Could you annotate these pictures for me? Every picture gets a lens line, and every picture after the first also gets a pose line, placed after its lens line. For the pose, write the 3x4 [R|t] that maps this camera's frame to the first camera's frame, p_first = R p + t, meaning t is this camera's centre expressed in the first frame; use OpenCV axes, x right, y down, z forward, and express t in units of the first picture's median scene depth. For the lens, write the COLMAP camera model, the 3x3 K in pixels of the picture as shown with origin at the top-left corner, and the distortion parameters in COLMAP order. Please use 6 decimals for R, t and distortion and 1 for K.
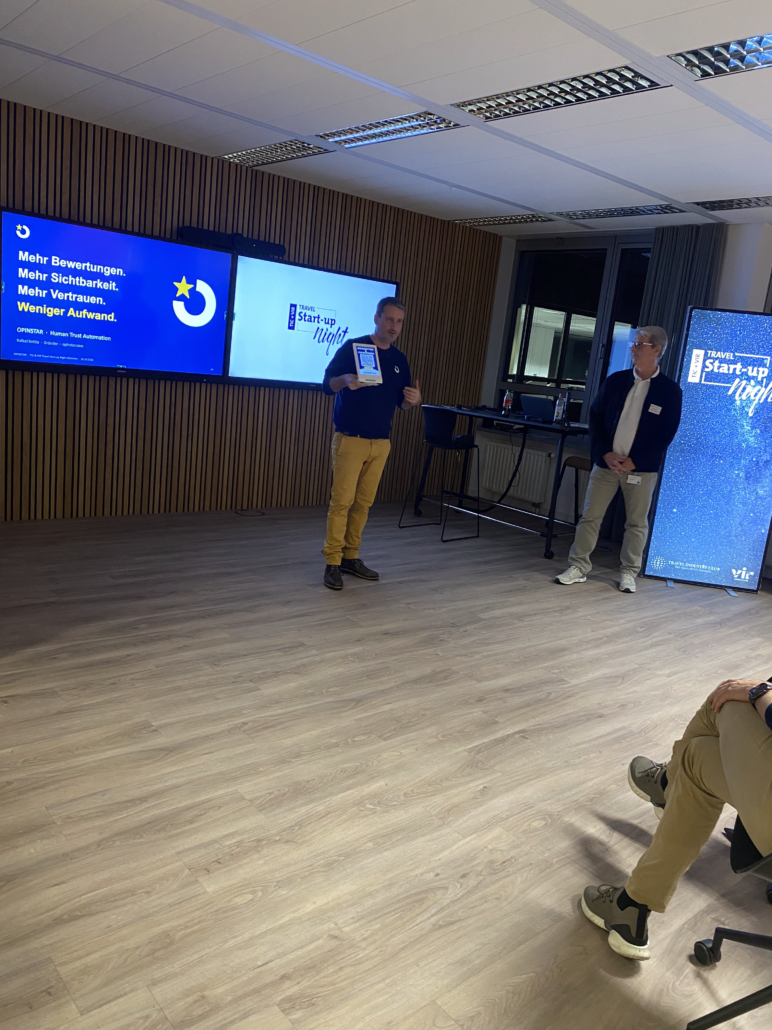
lens RADIAL K [[785.9, 0, 384.5], [0, 785.9, 520.0], [0, 0, 1]] dist [0.026888, -0.029241]
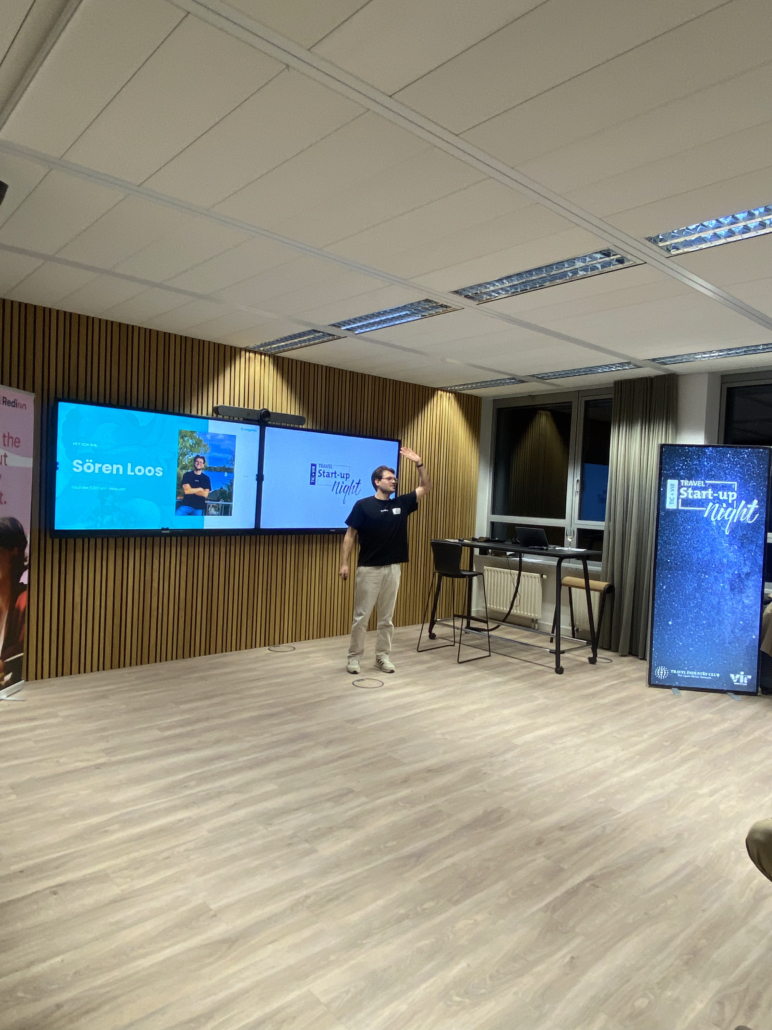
lens RADIAL K [[655.8, 0, 391.0], [0, 655.8, 519.9], [0, 0, 1]] dist [0.065559, -0.071029]
pose [[0.997554, -0.065800, 0.023583, -0.035960], [0.068832, 0.983450, -0.167593, -0.026813], [-0.012165, 0.168806, 0.985574, 0.071387]]
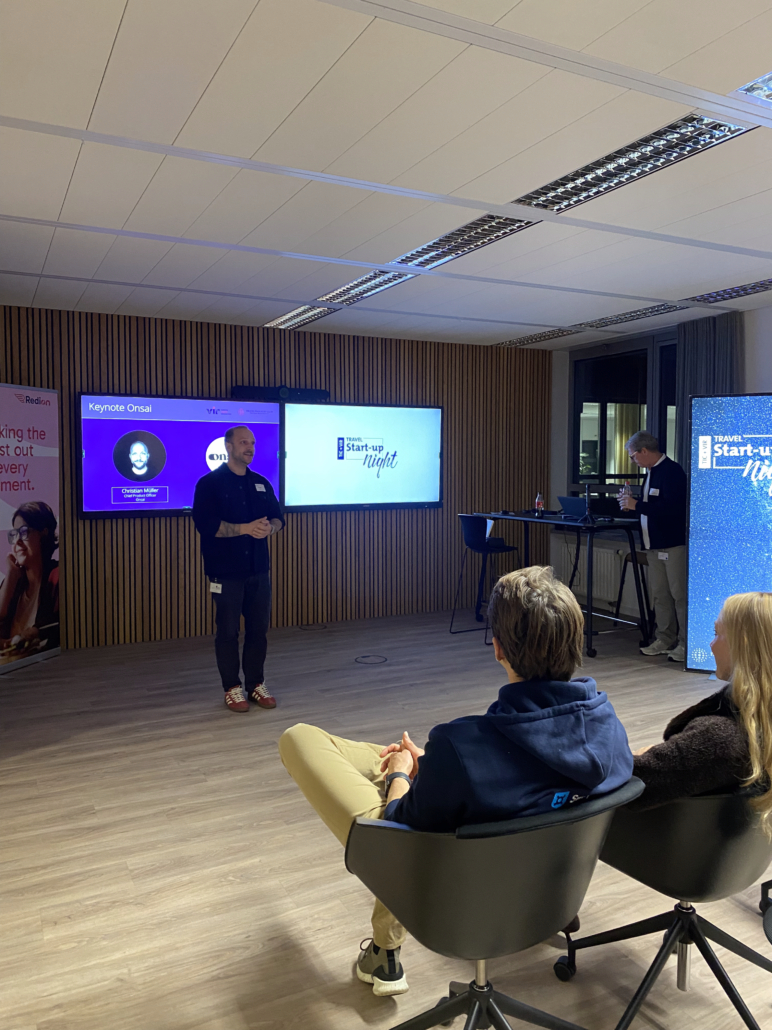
lens RADIAL K [[785.9, 0, 383.9], [0, 785.9, 503.3], [0, 0, 1]] dist [0.026888, -0.029241]
pose [[0.966522, -0.096462, -0.237762, 0.239157], [0.054554, 0.982711, -0.176927, 0.023621], [0.250718, 0.158032, 0.955074, -0.046509]]
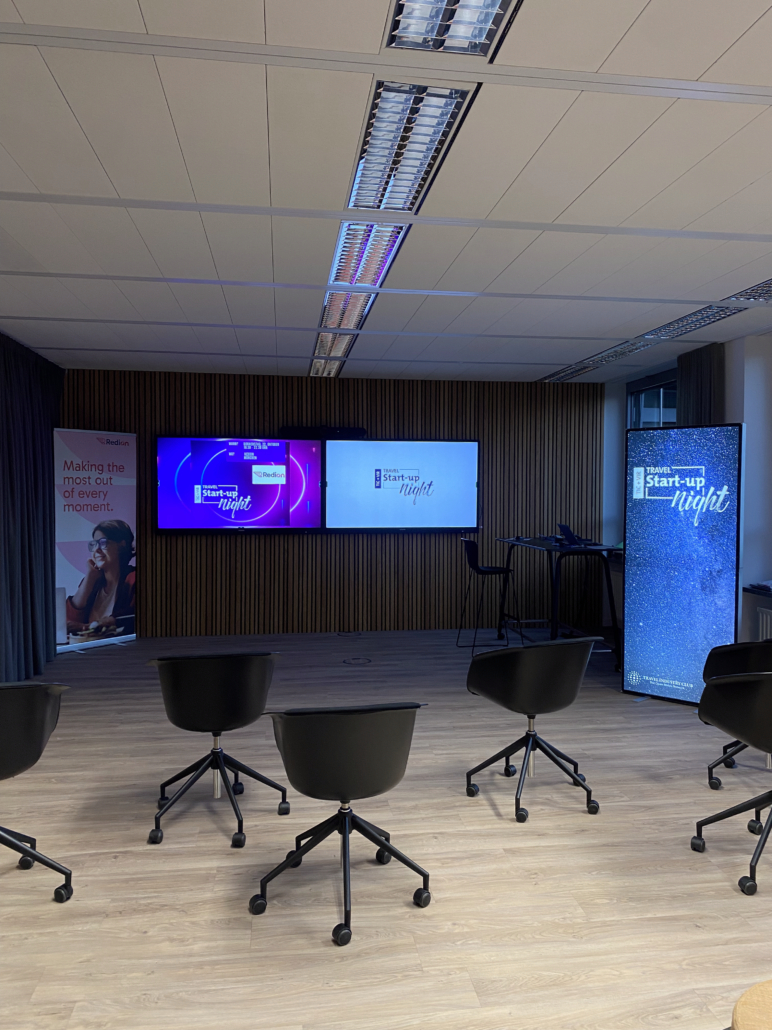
lens RADIAL K [[785.9, 0, 399.2], [0, 785.9, 516.4], [0, 0, 1]] dist [0.026888, -0.029241]
pose [[0.843477, -0.086839, -0.530100, 0.692618], [-0.025515, 0.979255, -0.201017, 0.067198], [0.536559, 0.183079, 0.823763, -0.019922]]
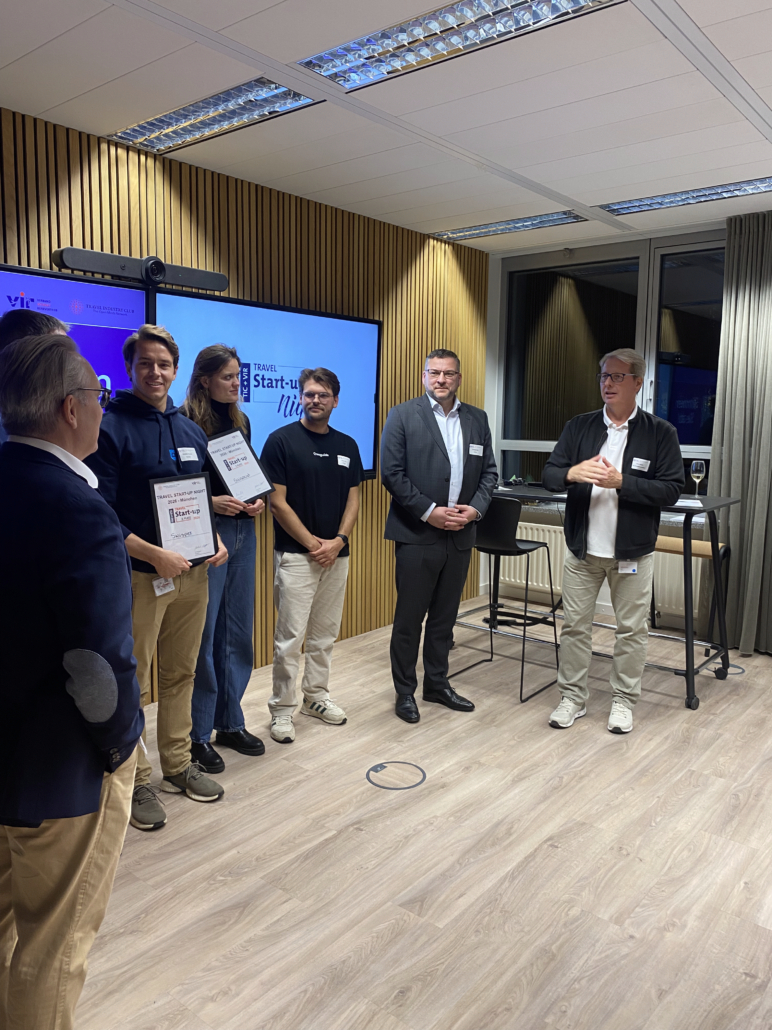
lens RADIAL K [[785.9, 0, 383.1], [0, 785.9, 502.0], [0, 0, 1]] dist [0.026888, -0.029241]
pose [[0.980600, -0.114720, 0.158945, -0.143202], [0.127405, 0.989232, -0.072032, -0.120176], [-0.148970, 0.090885, 0.984656, 0.428988]]
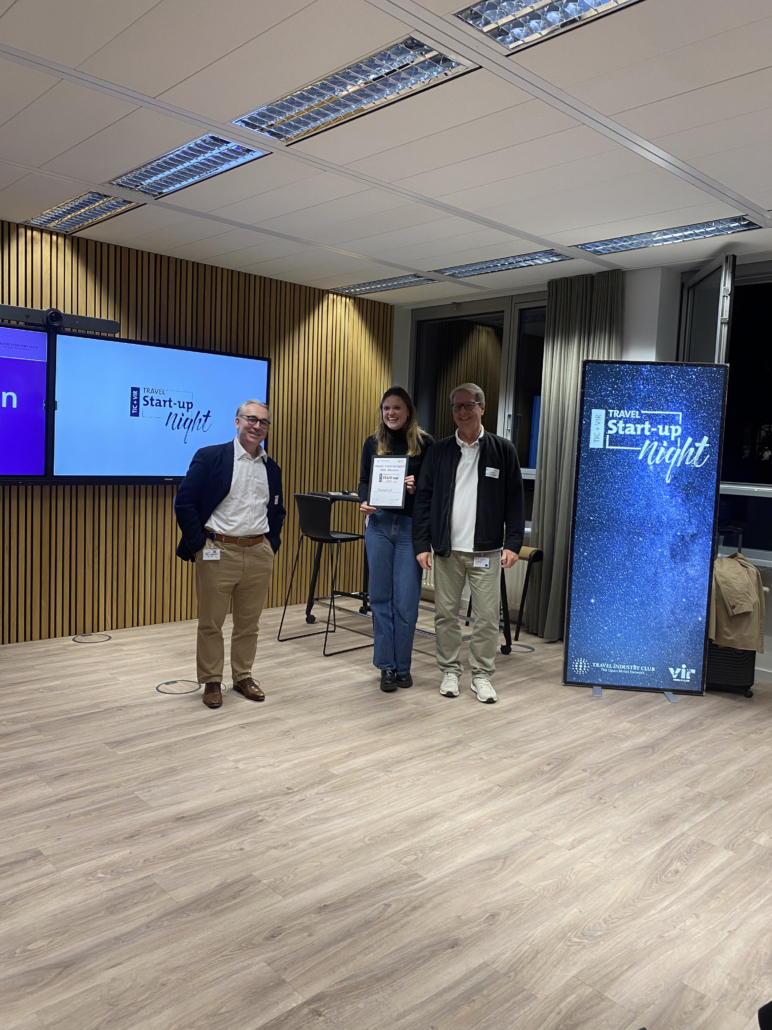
lens RADIAL K [[785.9, 0, 401.6], [0, 785.9, 515.0], [0, 0, 1]] dist [0.026888, -0.029241]
pose [[0.996358, -0.067222, 0.052462, 0.138702], [0.072873, 0.990745, -0.114516, -0.022912], [-0.044279, 0.117922, 0.992035, 0.189547]]
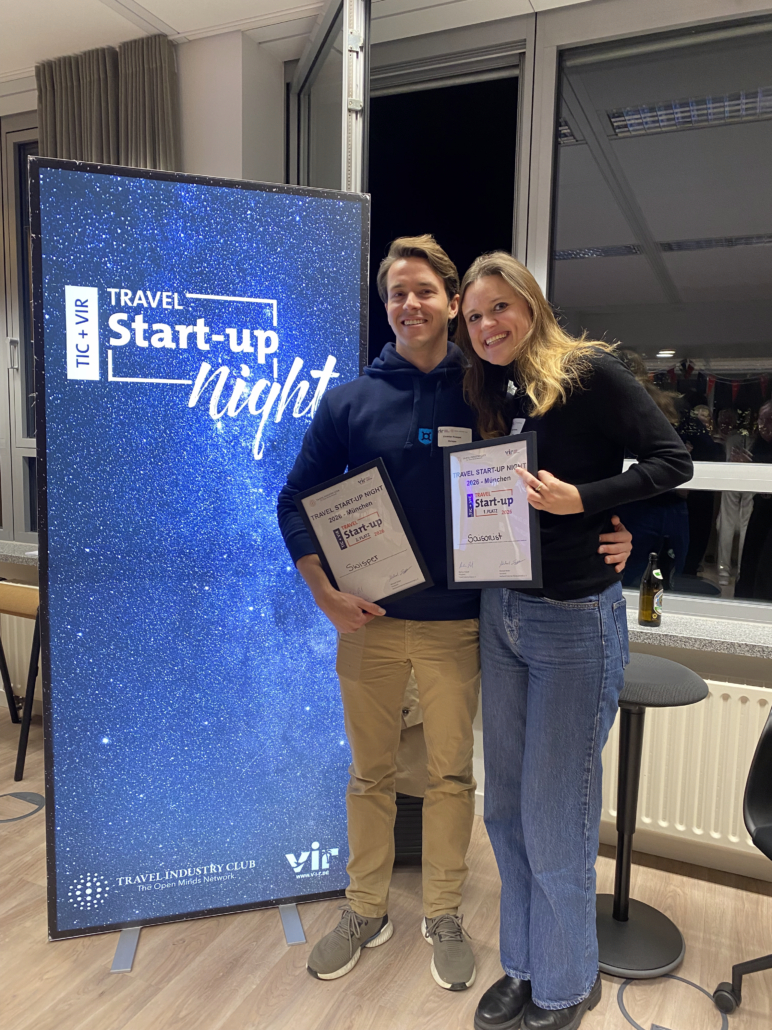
lens RADIAL K [[785.9, 0, 395.4], [0, 785.9, 520.5], [0, 0, 1]] dist [0.026888, -0.029241]
pose [[0.895360, -0.134672, 0.424493, 0.368484], [0.161434, 0.986499, -0.027532, -0.084108], [-0.415055, 0.093179, 0.905012, 0.652087]]
